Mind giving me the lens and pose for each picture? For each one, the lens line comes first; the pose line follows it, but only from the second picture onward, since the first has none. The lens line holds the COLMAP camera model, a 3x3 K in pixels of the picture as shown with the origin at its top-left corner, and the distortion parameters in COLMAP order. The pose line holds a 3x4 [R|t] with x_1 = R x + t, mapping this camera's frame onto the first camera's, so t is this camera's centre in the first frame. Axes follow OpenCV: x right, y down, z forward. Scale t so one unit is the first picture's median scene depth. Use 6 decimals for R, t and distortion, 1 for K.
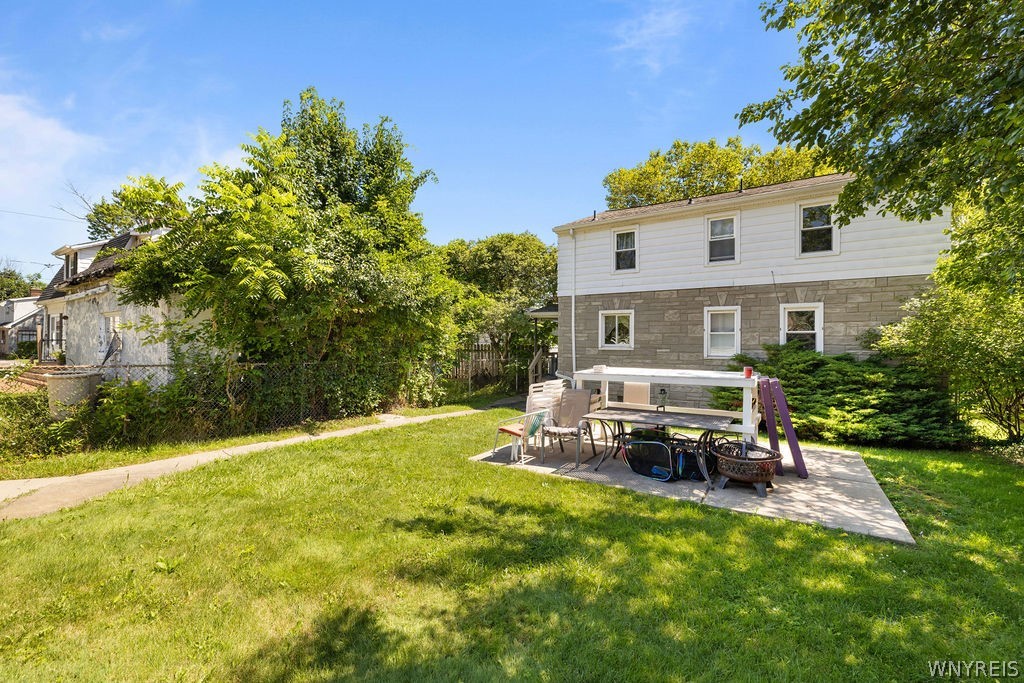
lens RADIAL K [[451.7, 0, 516.0], [0, 451.7, 341.4], [0, 0, 1]] dist [0.000585, 0.000113]
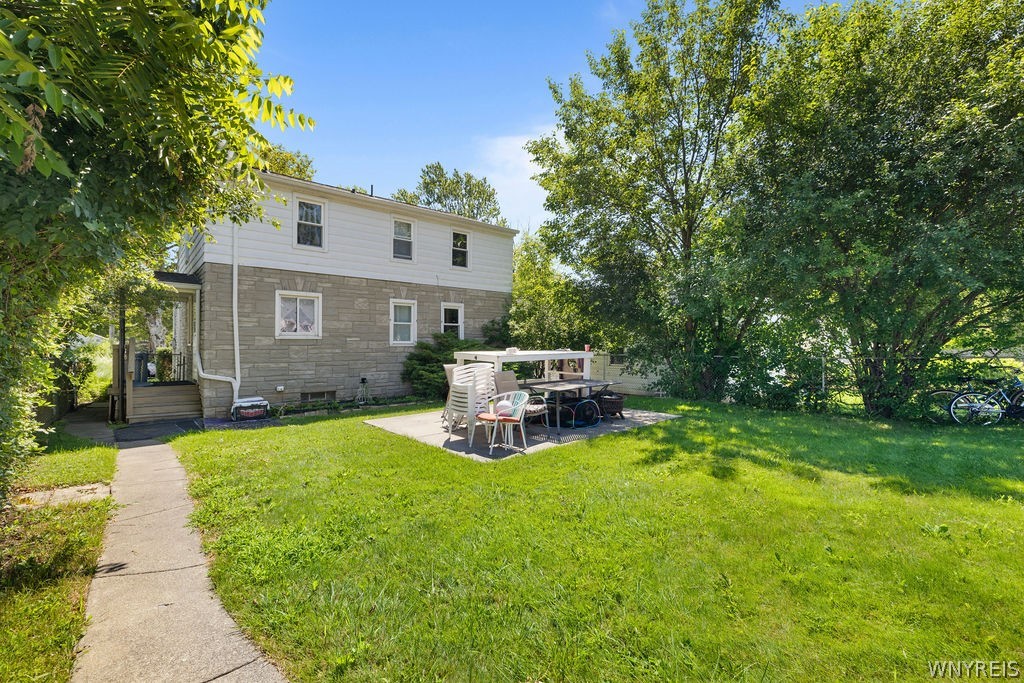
lens RADIAL K [[451.7, 0, 519.6], [0, 451.7, 343.8], [0, 0, 1]] dist [0.000585, 0.000113]
pose [[0.209089, -0.026558, 0.977536, -0.591787], [-0.022339, 0.999241, 0.031926, -0.009099], [-0.977641, -0.028512, 0.208337, 0.471713]]
